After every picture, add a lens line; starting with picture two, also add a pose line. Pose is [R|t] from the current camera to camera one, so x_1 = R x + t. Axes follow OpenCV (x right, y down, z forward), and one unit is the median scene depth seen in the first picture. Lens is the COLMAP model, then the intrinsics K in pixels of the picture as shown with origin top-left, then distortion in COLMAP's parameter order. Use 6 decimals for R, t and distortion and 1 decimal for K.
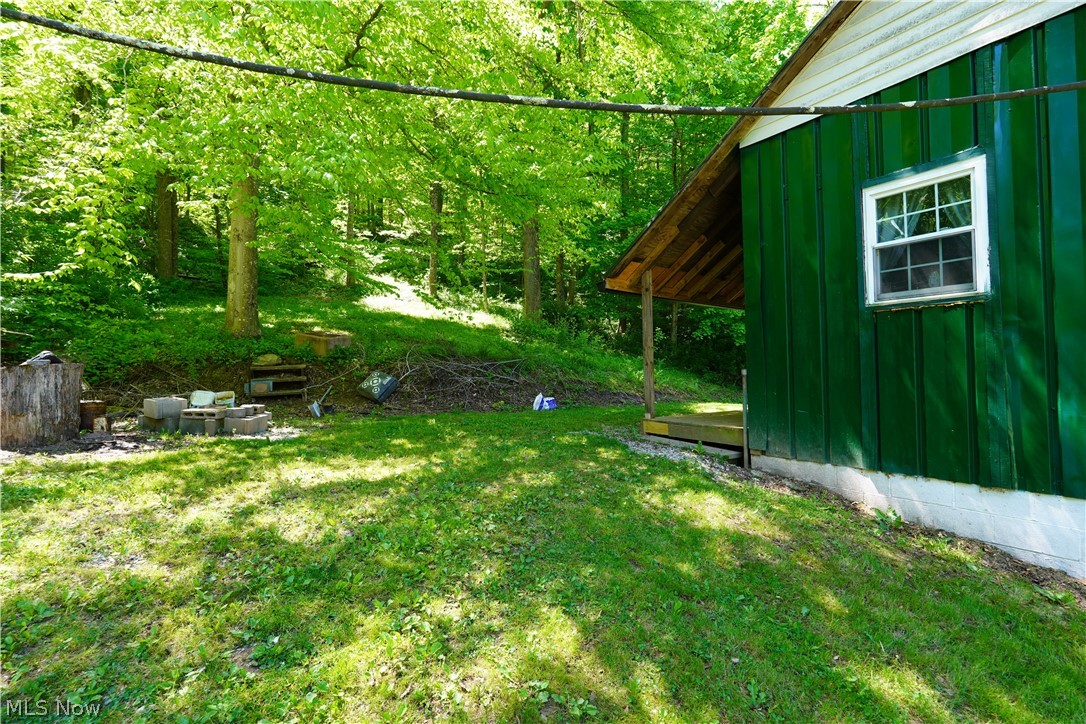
lens RADIAL K [[498.7, 0, 546.8], [0, 498.7, 357.3], [0, 0, 1]] dist [-0.017893, 0.010741]
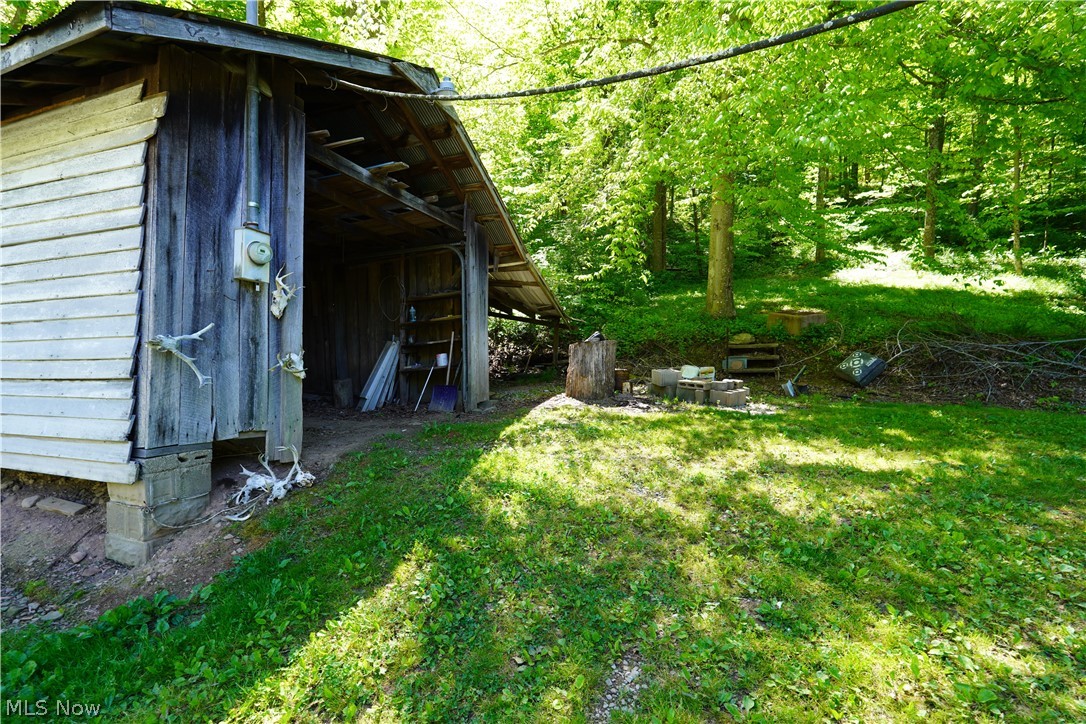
lens RADIAL K [[498.7, 0, 538.6], [0, 498.7, 356.5], [0, 0, 1]] dist [-0.017893, 0.010741]
pose [[0.646125, 0.022921, -0.762887, -0.052078], [0.002694, 0.999474, 0.032310, 0.011255], [0.763227, -0.022932, 0.645724, -0.019952]]
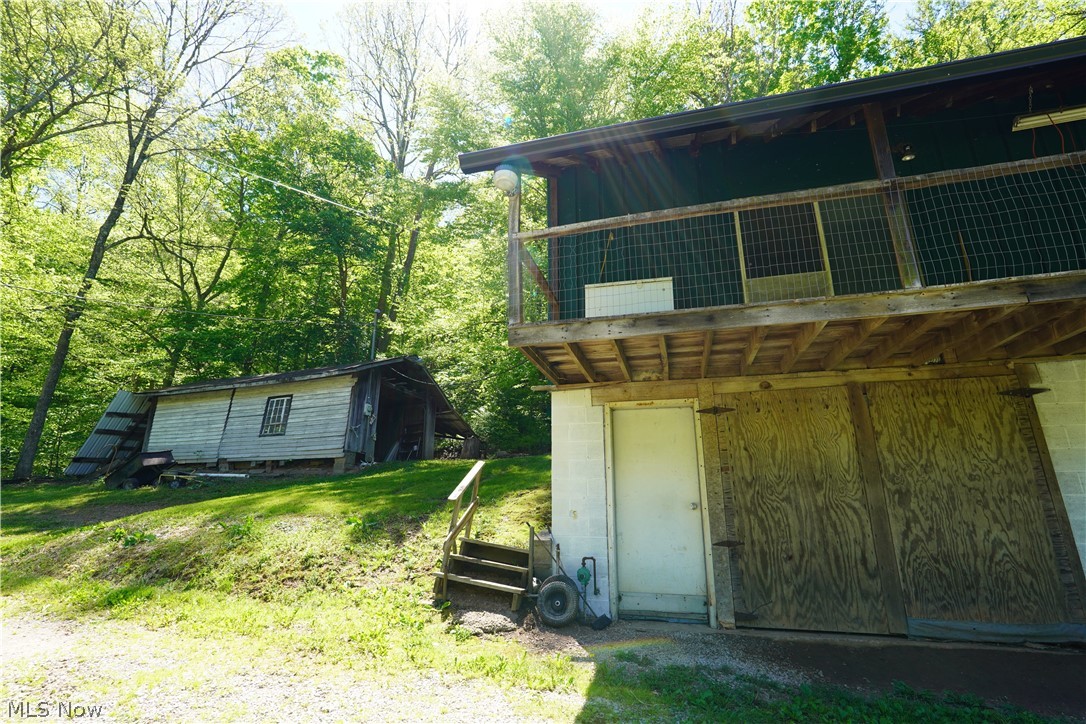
lens RADIAL K [[498.7, 0, 543.9], [0, 498.7, 361.5], [0, 0, 1]] dist [-0.017893, 0.010741]
pose [[0.659000, -0.190583, -0.727596, 1.345054], [0.005344, 0.968527, -0.248850, 0.239989], [0.752124, 0.160104, 0.639278, -0.687904]]
